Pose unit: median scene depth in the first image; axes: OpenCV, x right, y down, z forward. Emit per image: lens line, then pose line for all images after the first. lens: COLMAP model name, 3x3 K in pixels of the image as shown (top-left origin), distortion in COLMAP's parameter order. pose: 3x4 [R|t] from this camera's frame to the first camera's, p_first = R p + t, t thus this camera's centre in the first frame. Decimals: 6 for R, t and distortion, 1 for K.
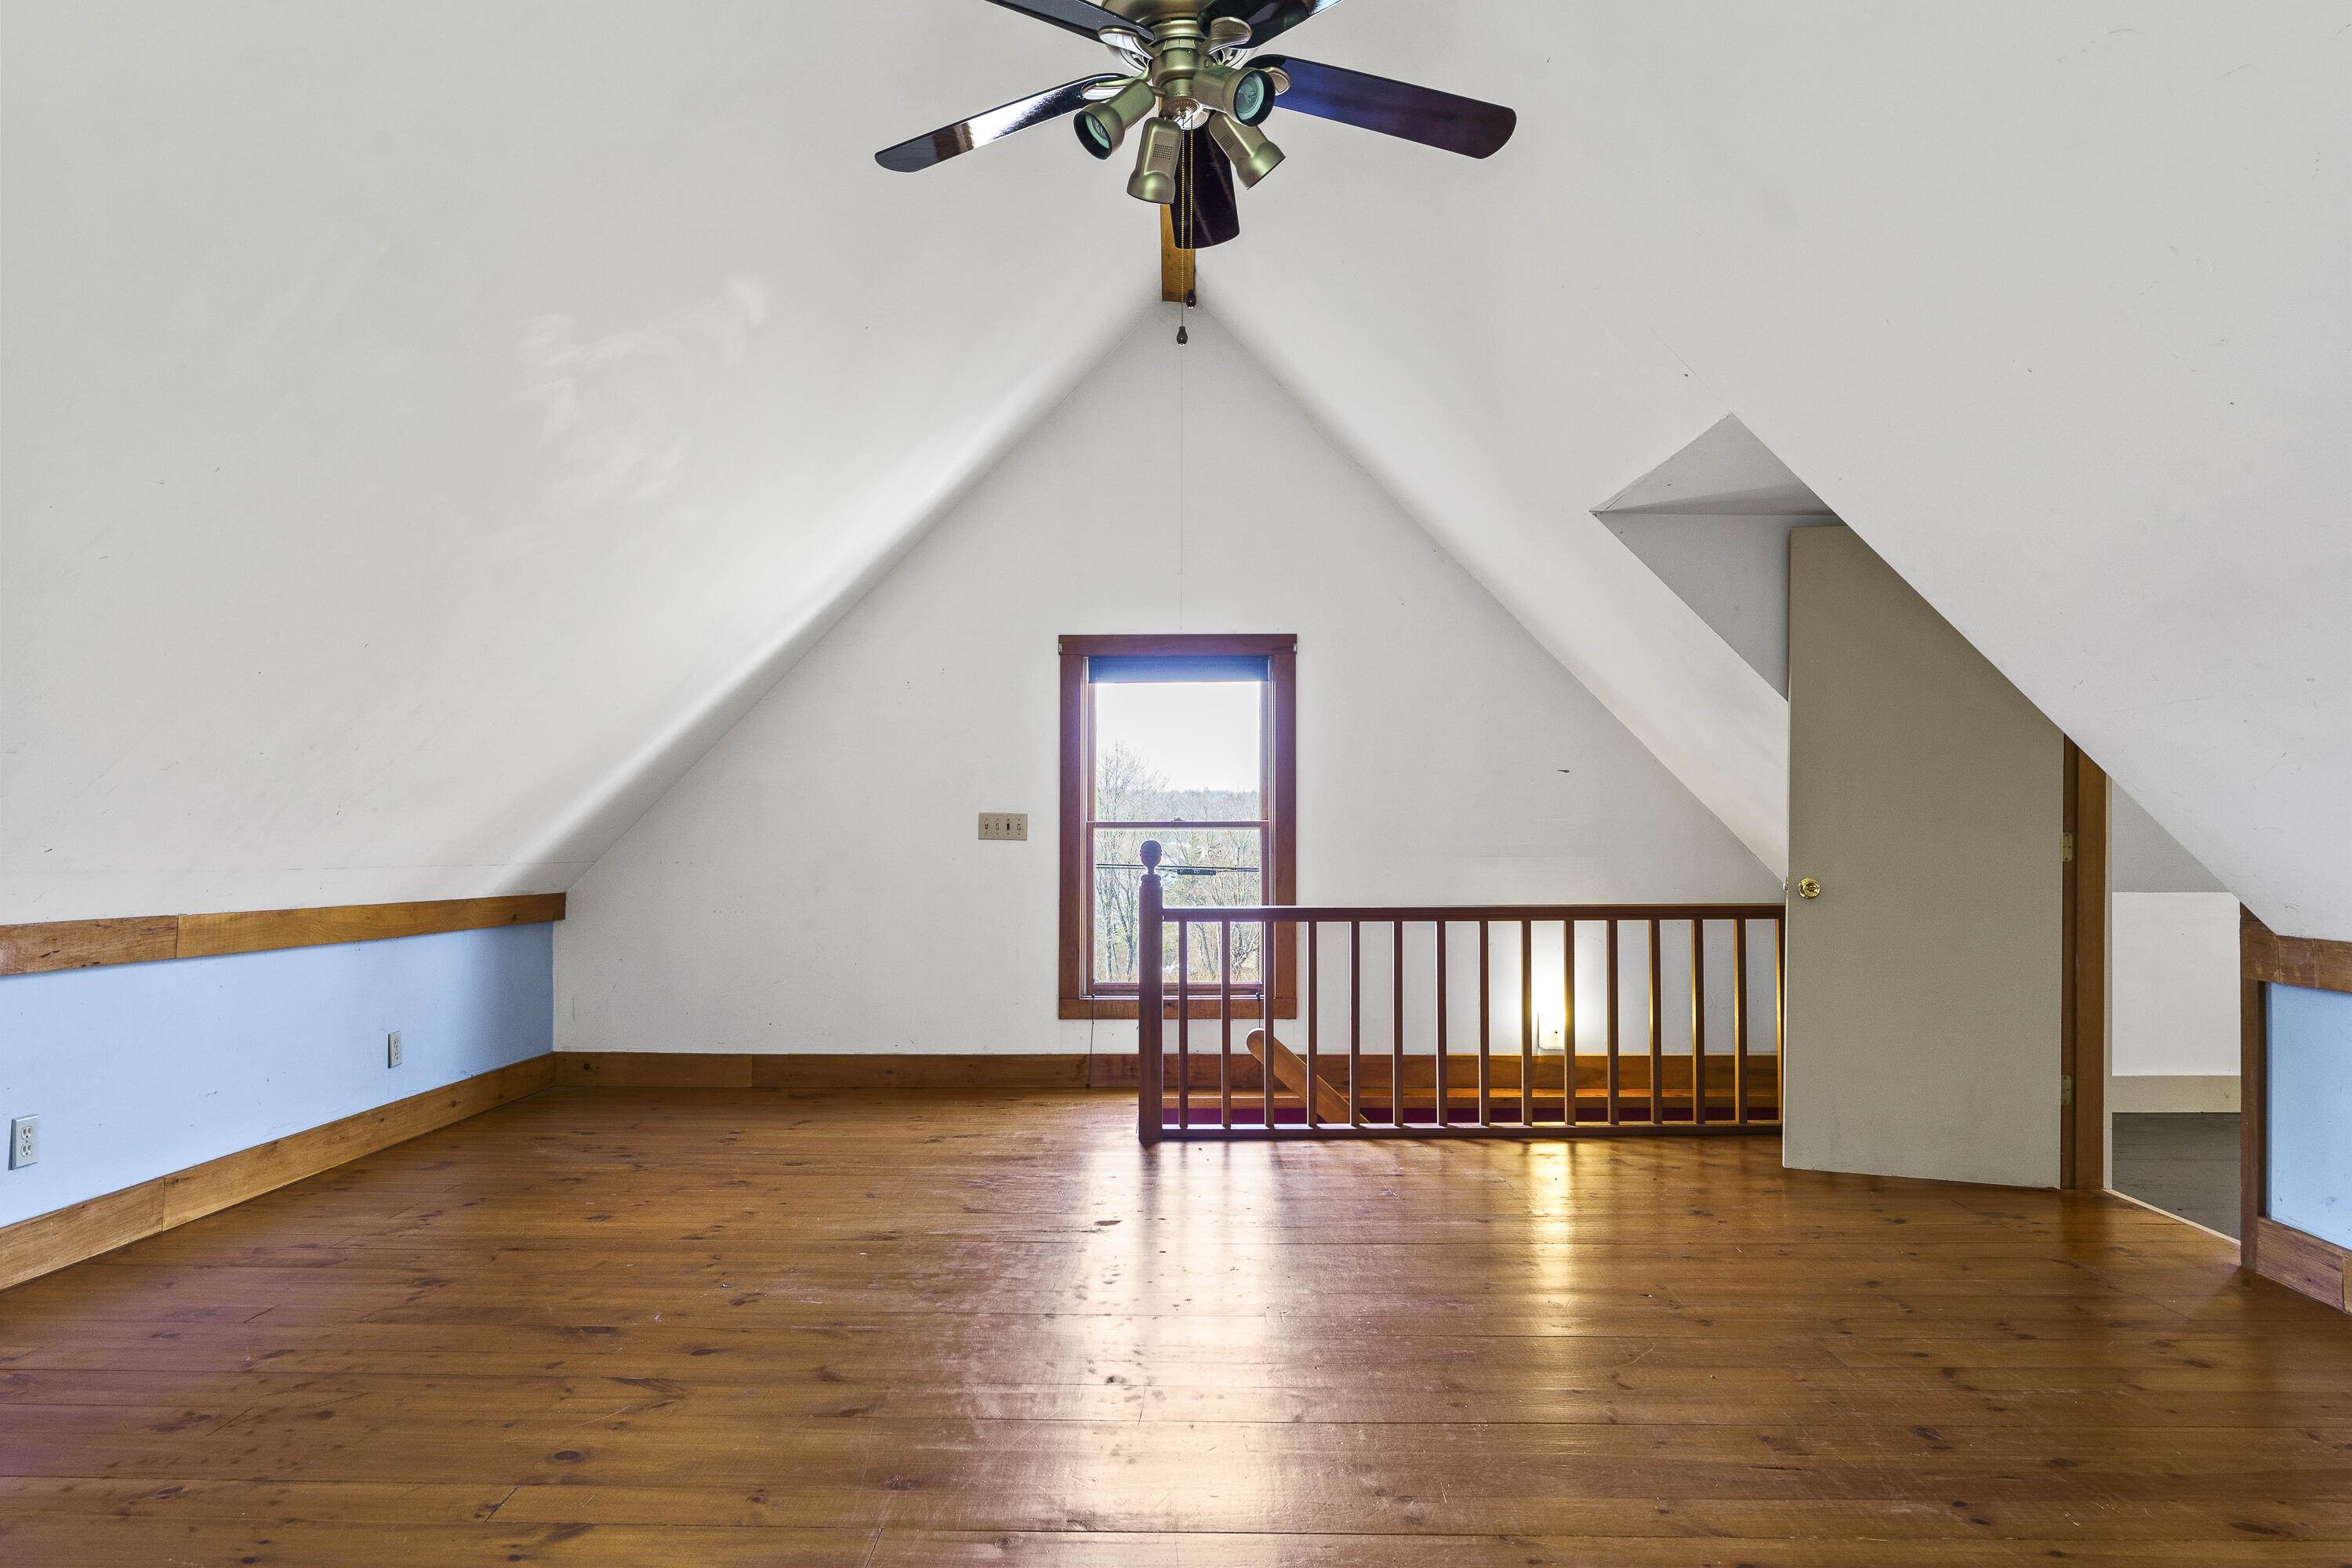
lens RADIAL K [[1522.0, 0, 1209.8], [0, 1522.0, 788.8], [0, 0, 1]] dist [-0.000249, 0.000225]
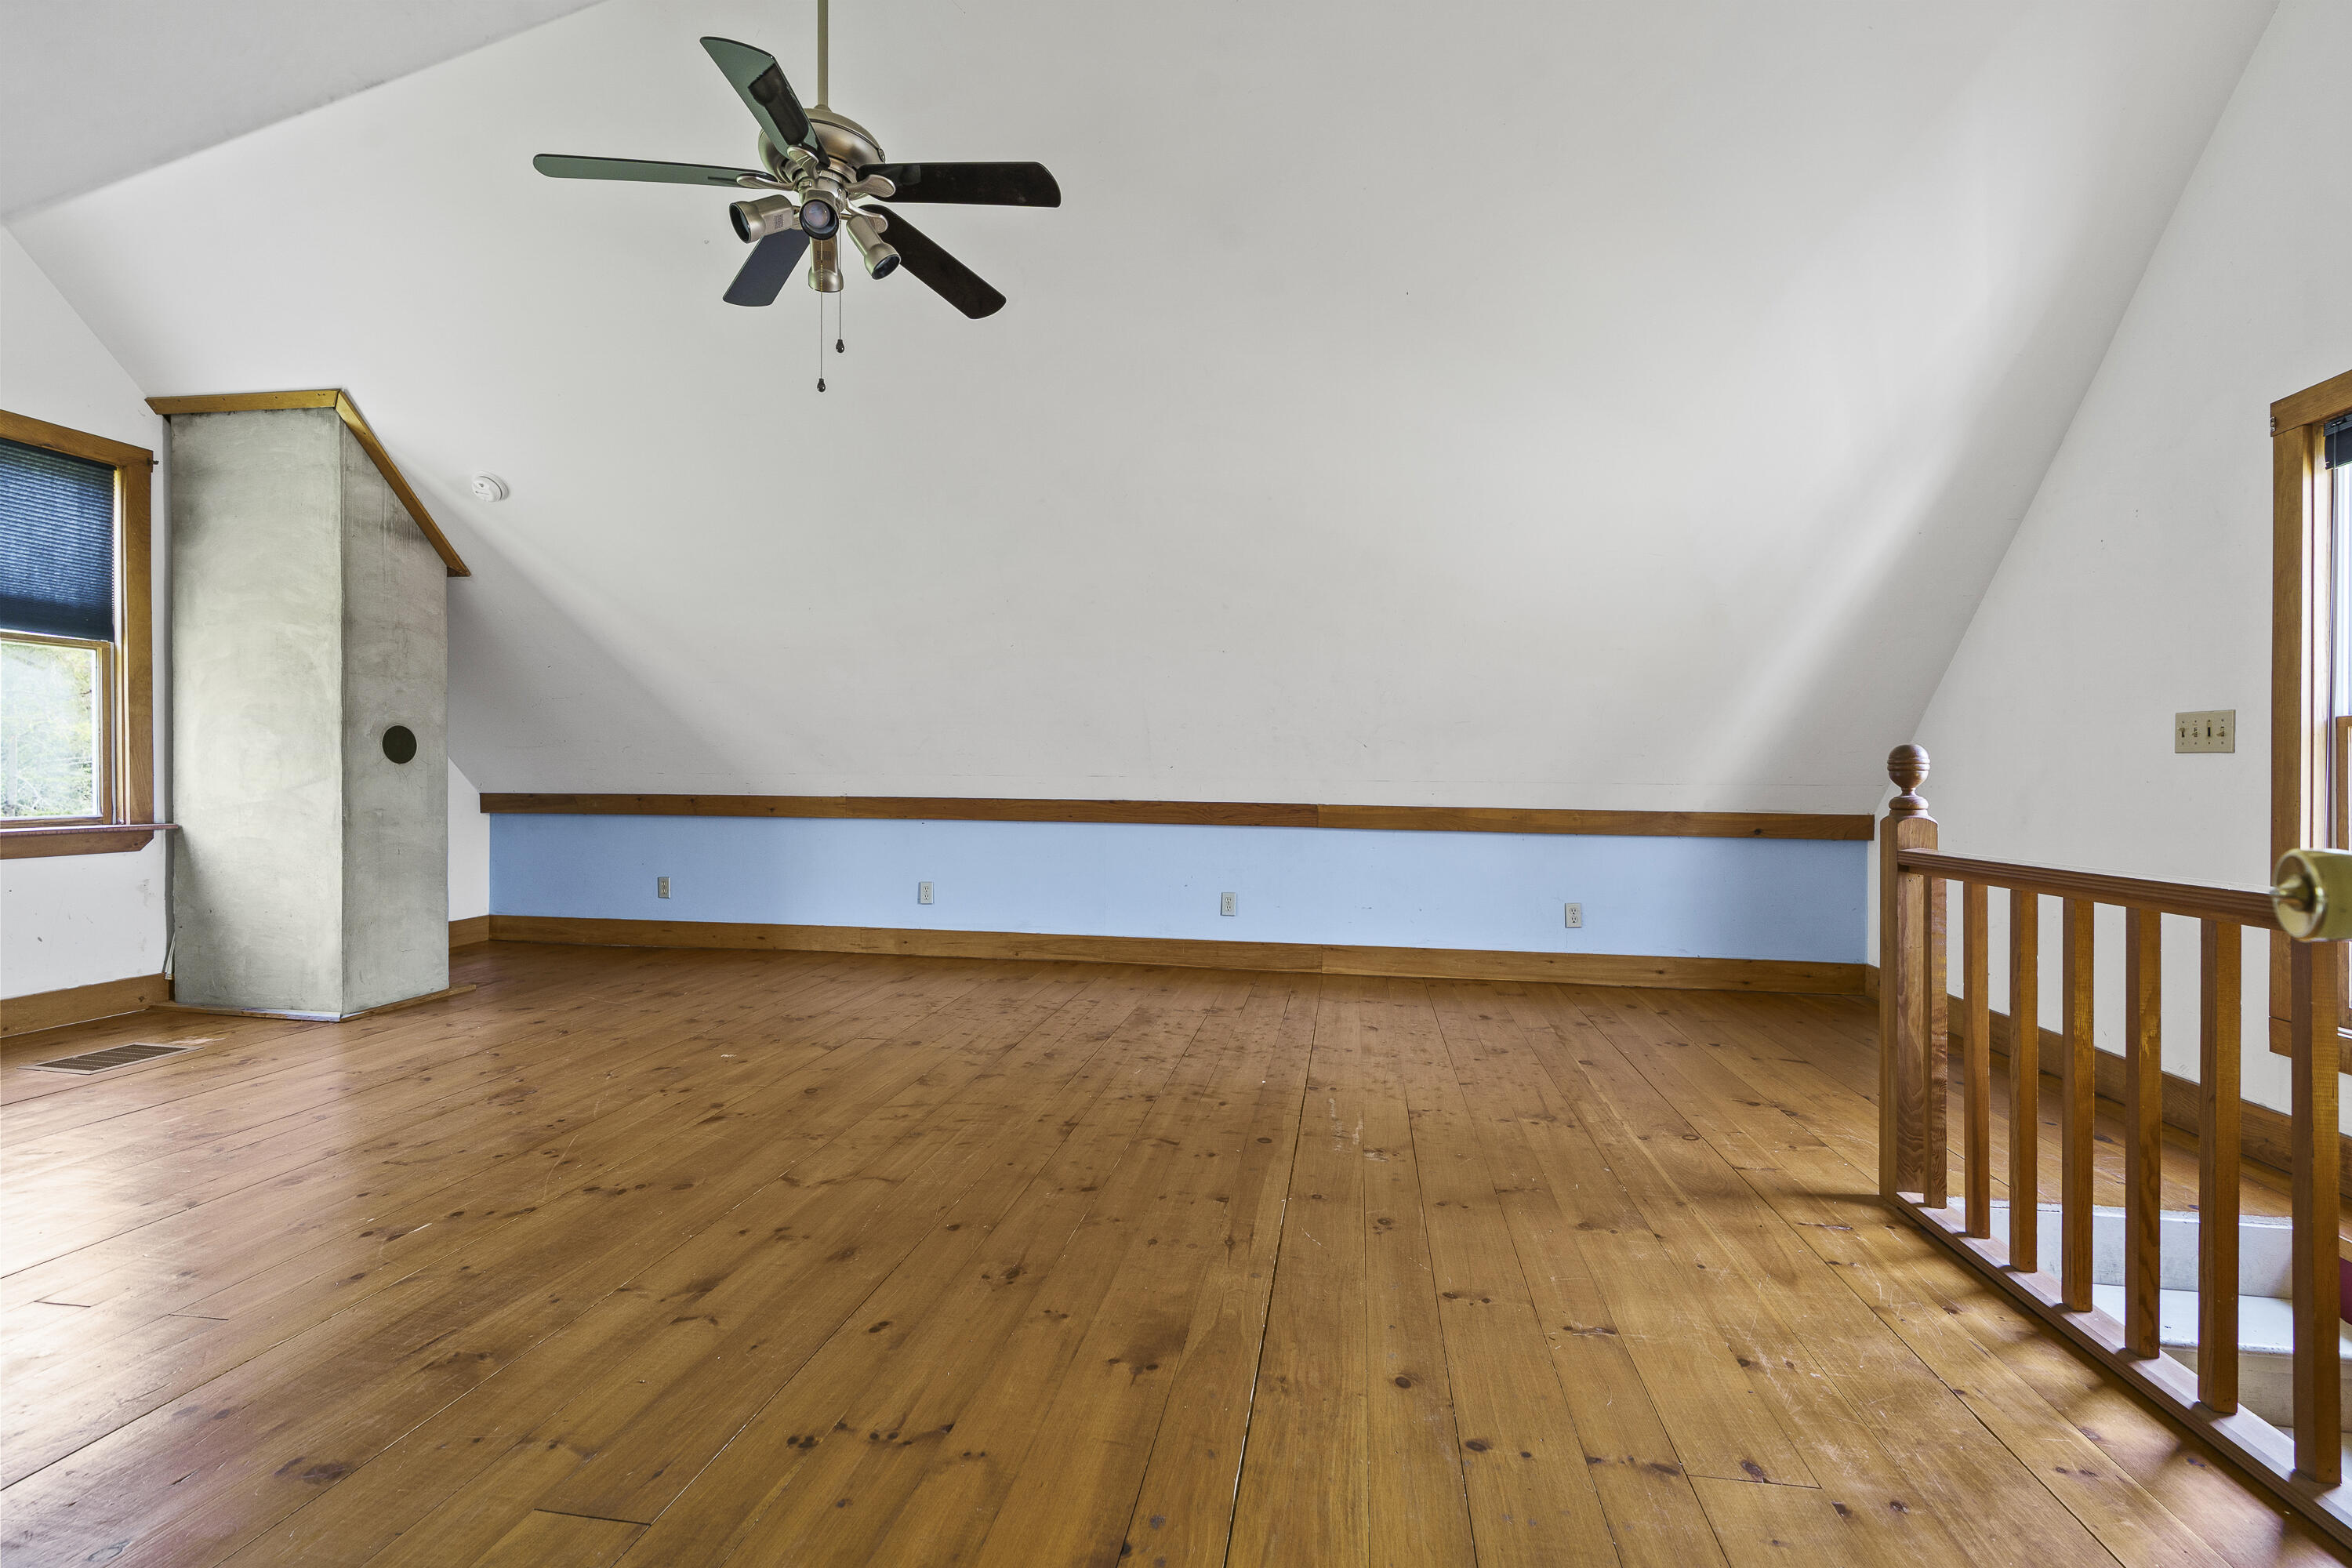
lens RADIAL K [[1098.2, 0, 1173.7], [0, 1098.2, 774.7], [0, 0, 1]] dist [-0.005082, 0.000317]
pose [[-0.160339, -0.008813, -0.987023, 0.491159], [0.023851, 0.999634, -0.012800, 0.047752], [0.986774, -0.025594, -0.160071, 0.789164]]
